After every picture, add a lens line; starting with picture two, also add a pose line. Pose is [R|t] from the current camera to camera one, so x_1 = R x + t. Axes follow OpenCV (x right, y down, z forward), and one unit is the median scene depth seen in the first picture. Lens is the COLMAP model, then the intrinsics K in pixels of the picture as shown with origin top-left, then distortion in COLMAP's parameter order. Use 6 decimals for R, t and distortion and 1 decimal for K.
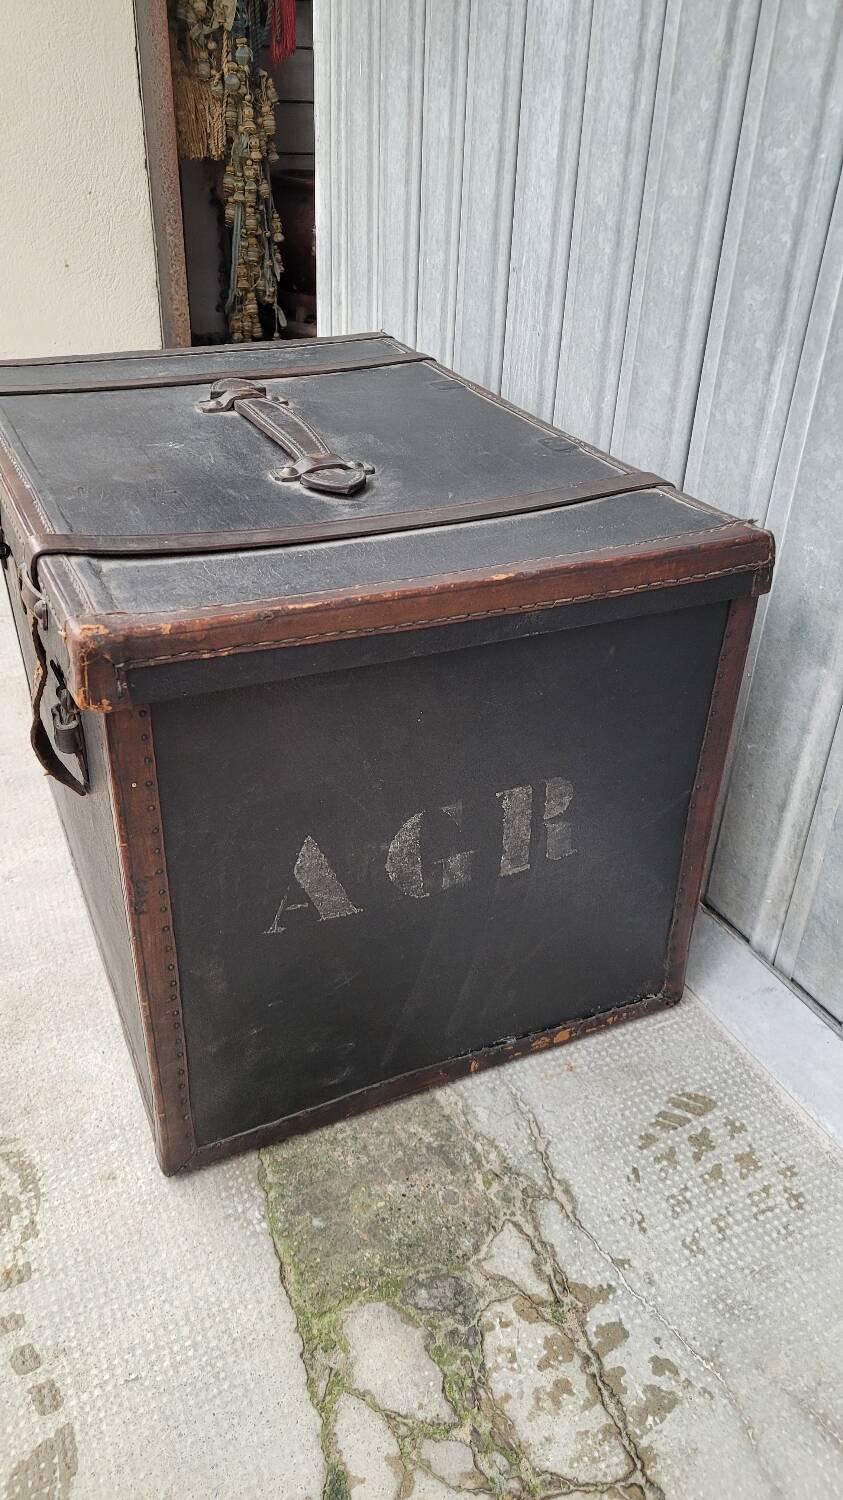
lens RADIAL K [[1132.9, 0, 420.2], [0, 1132.9, 742.6], [0, 0, 1]] dist [0.038656, -0.033094]
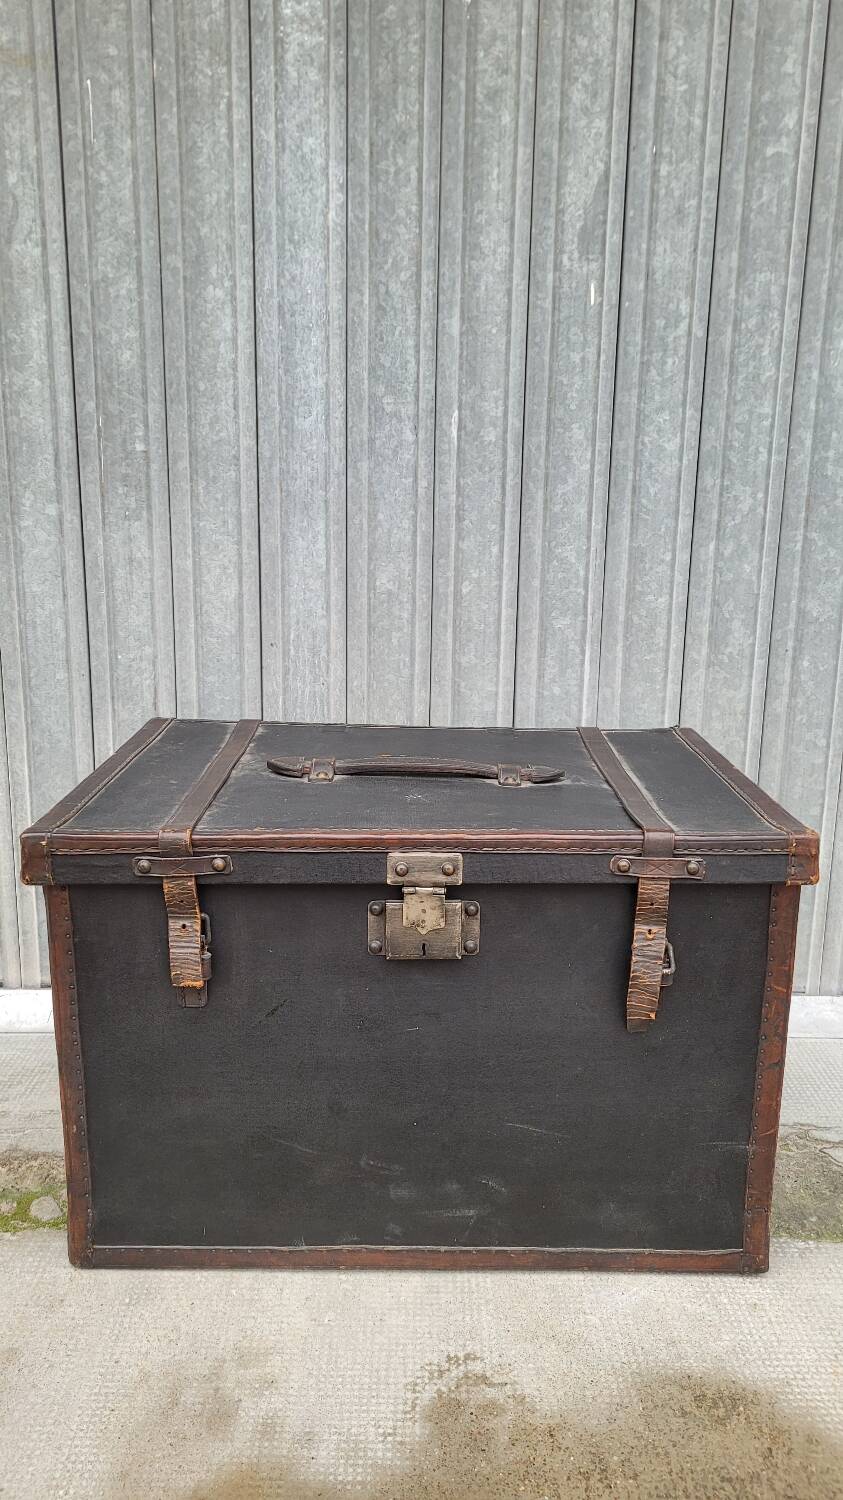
lens RADIAL K [[1132.9, 0, 423.3], [0, 1132.9, 743.7], [0, 0, 1]] dist [0.038656, -0.033094]
pose [[0.406732, -0.223357, 0.885822, -1.418752], [0.463960, 0.885796, 0.010320, -0.356246], [-0.786962, 0.406789, 0.463911, 0.456064]]
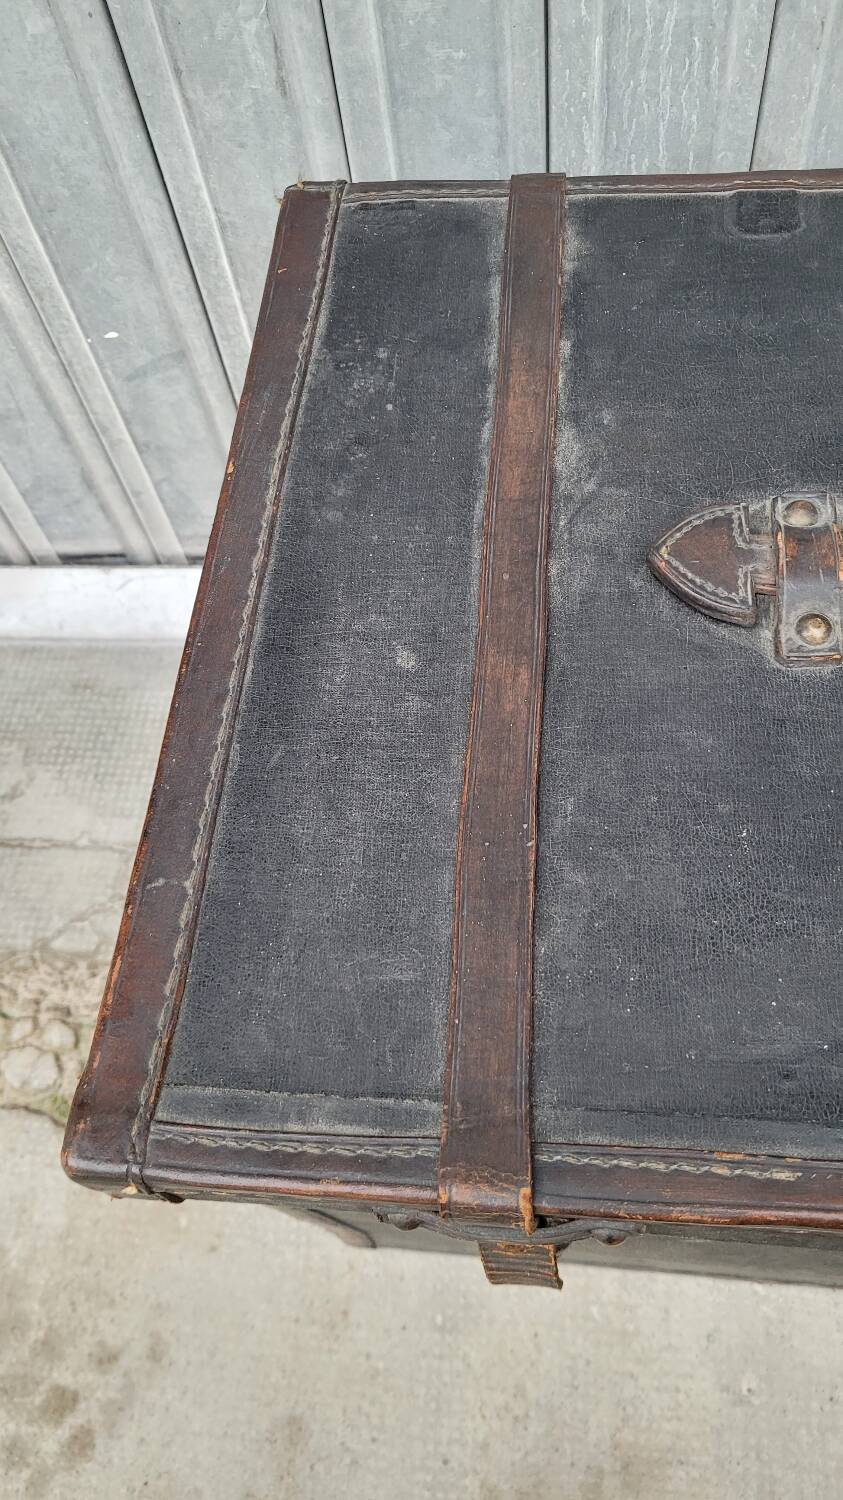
lens RADIAL K [[1132.9, 0, 429.7], [0, 1132.9, 724.5], [0, 0, 1]] dist [0.038656, -0.033094]
pose [[0.478666, -0.799027, 0.363916, -0.520799], [0.542304, 0.595030, 0.593165, -0.731068], [-0.690496, -0.086575, 0.718136, 0.982915]]
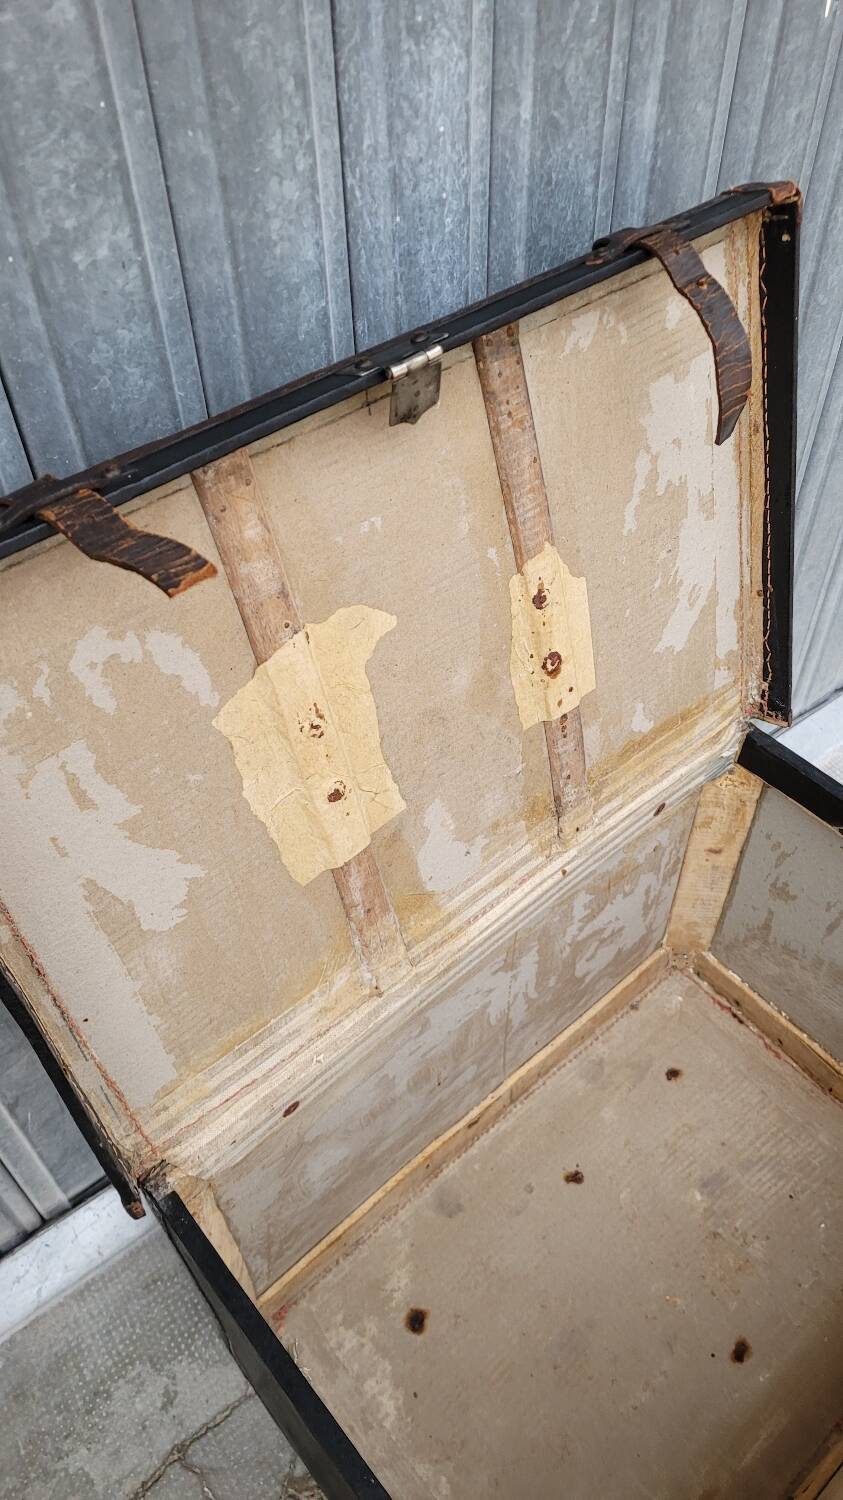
lens RADIAL K [[1132.9, 0, 407.3], [0, 1132.9, 739.3], [0, 0, 1]] dist [0.038656, -0.033094]
pose [[-0.200388, -0.747844, 0.632909, -0.691507], [0.519327, 0.466704, 0.715882, -1.410468], [-0.830749, 0.472141, 0.294853, 1.085063]]
